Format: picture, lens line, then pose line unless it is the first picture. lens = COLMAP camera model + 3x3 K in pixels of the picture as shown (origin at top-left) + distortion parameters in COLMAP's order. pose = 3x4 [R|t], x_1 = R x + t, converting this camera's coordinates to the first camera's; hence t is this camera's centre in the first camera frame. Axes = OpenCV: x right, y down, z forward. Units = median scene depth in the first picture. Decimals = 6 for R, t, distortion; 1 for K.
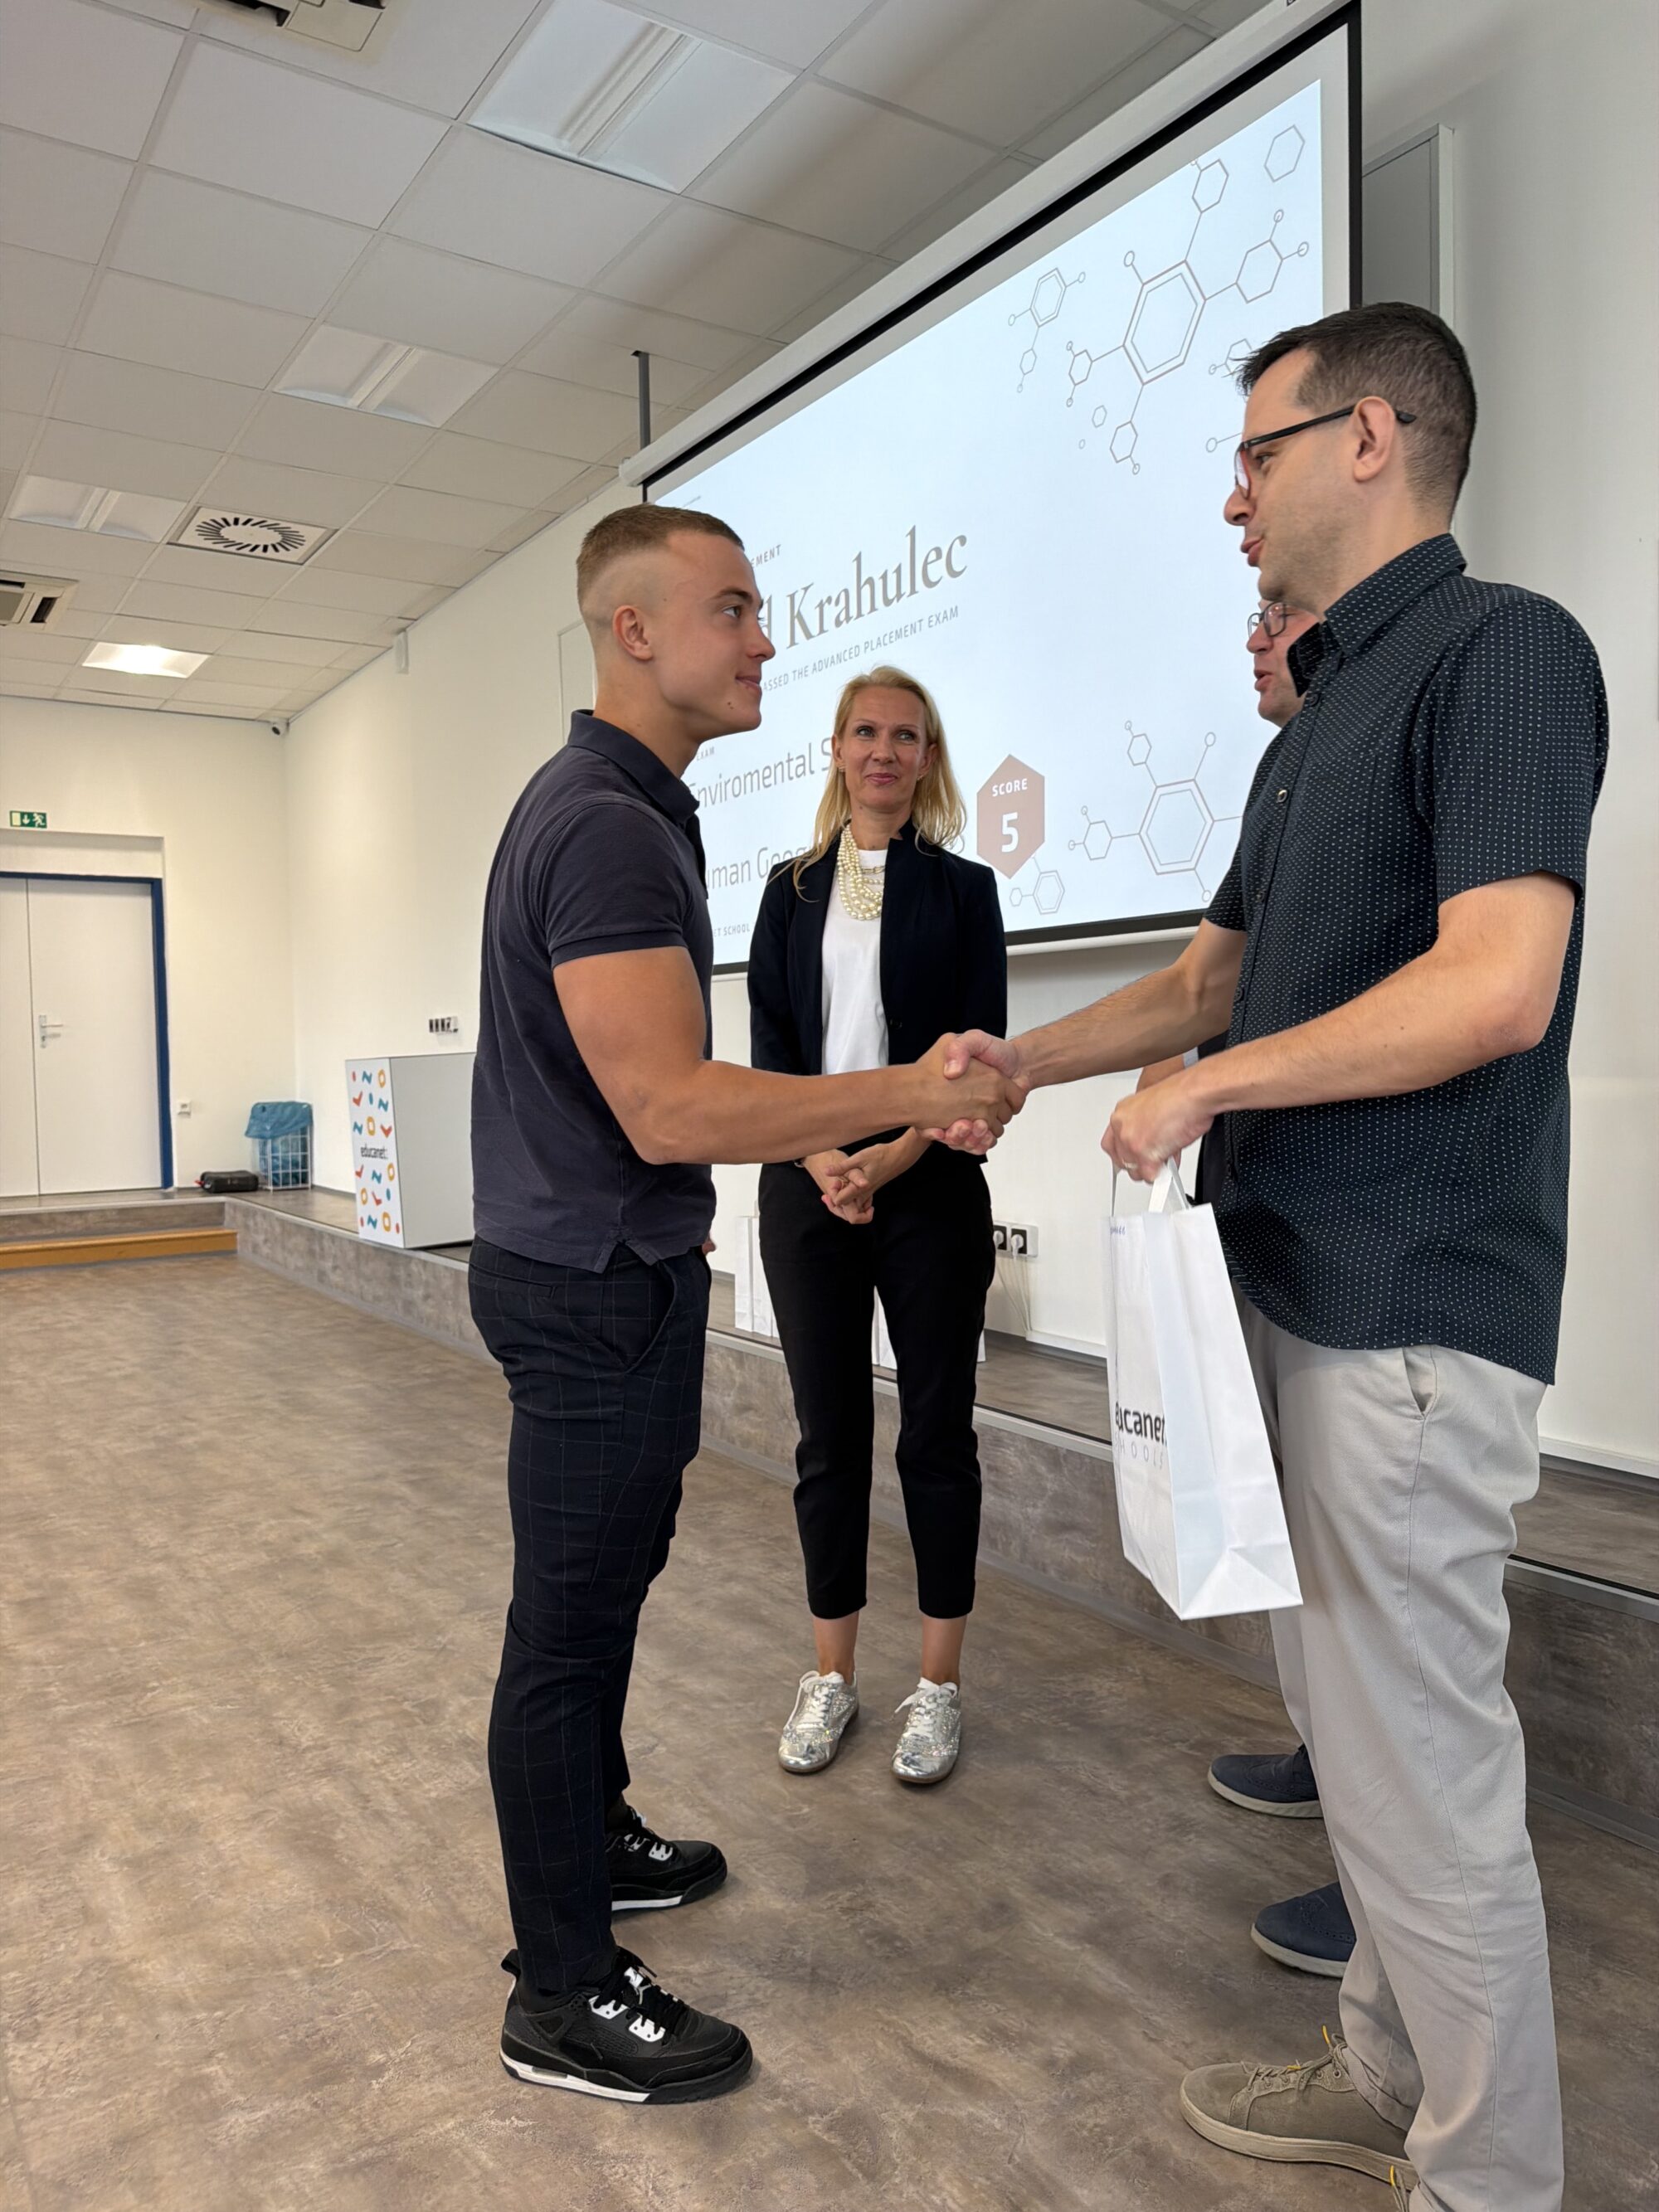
lens RADIAL K [[1550.1, 0, 827.7], [0, 1550.1, 1090.5], [0, 0, 1]] dist [0.029668, -0.023587]
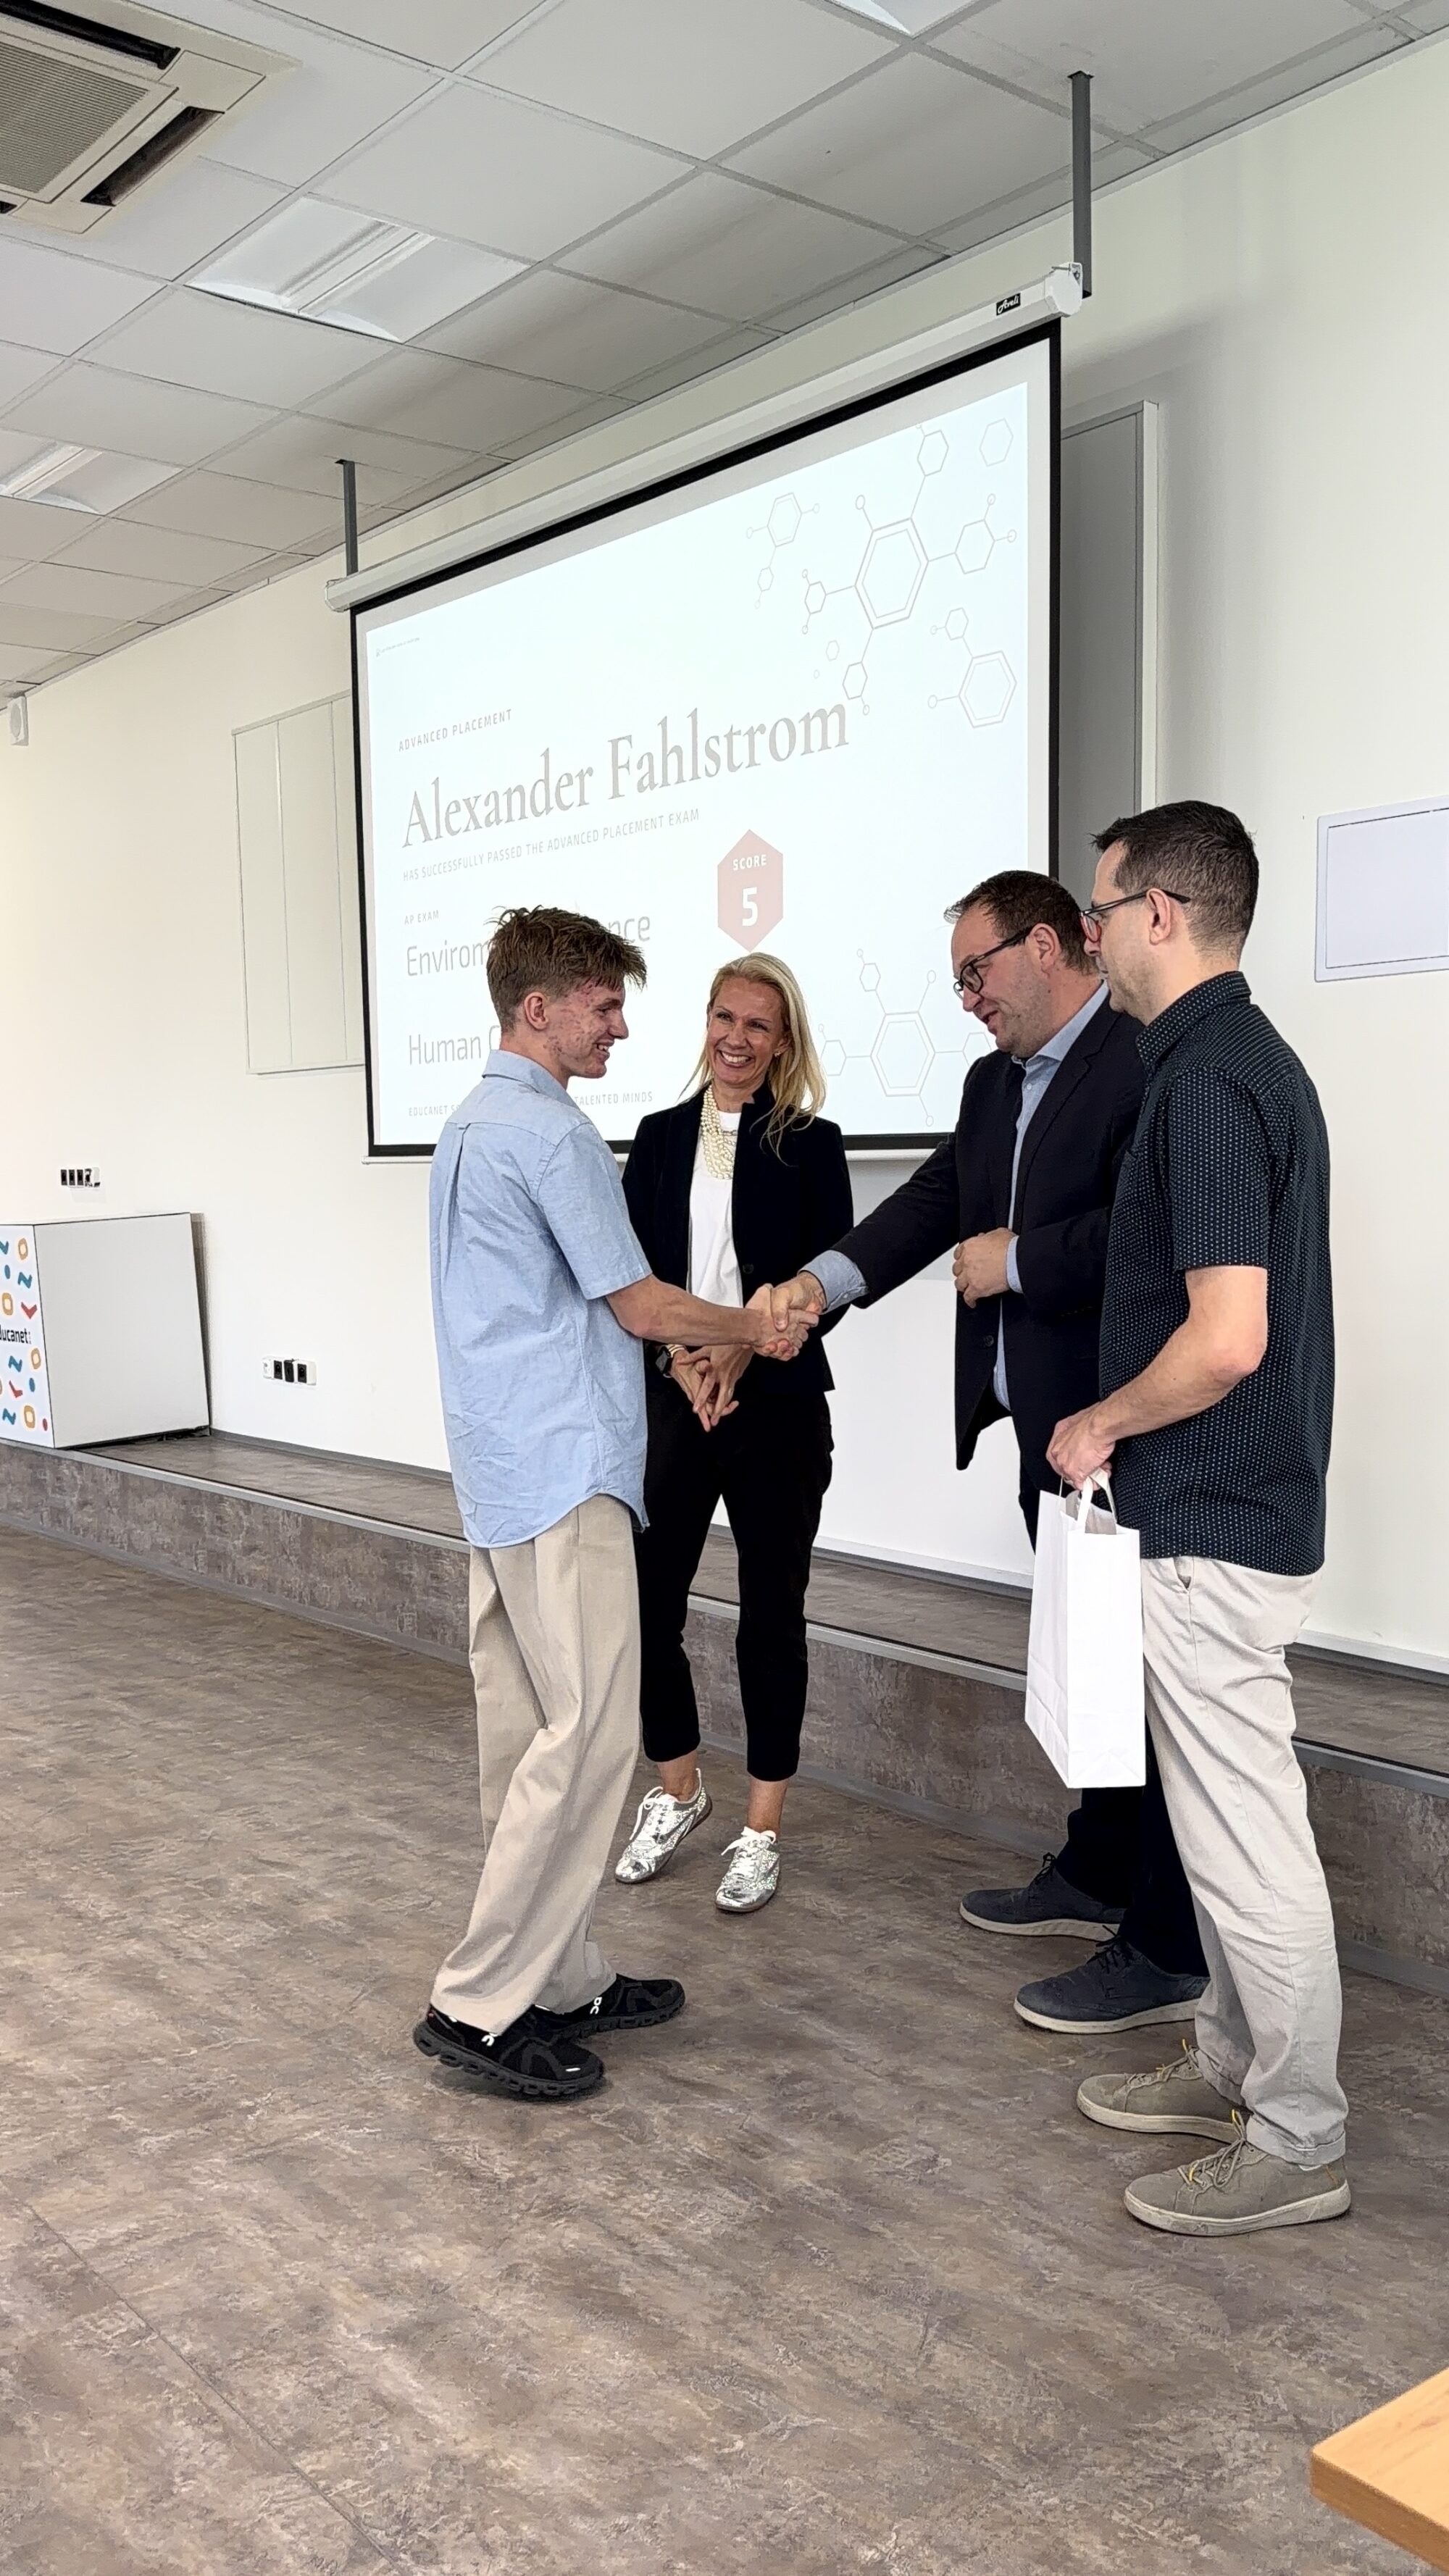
lens RADIAL K [[2080.6, 0, 734.0], [0, 2080.6, 1280.7], [0, 0, 1]] dist [0.072858, 0.005670]
pose [[0.994840, -0.005448, 0.101311, -0.037798], [0.002243, 0.999494, 0.031726, -0.060286], [-0.101433, -0.031335, 0.994349, -0.425564]]
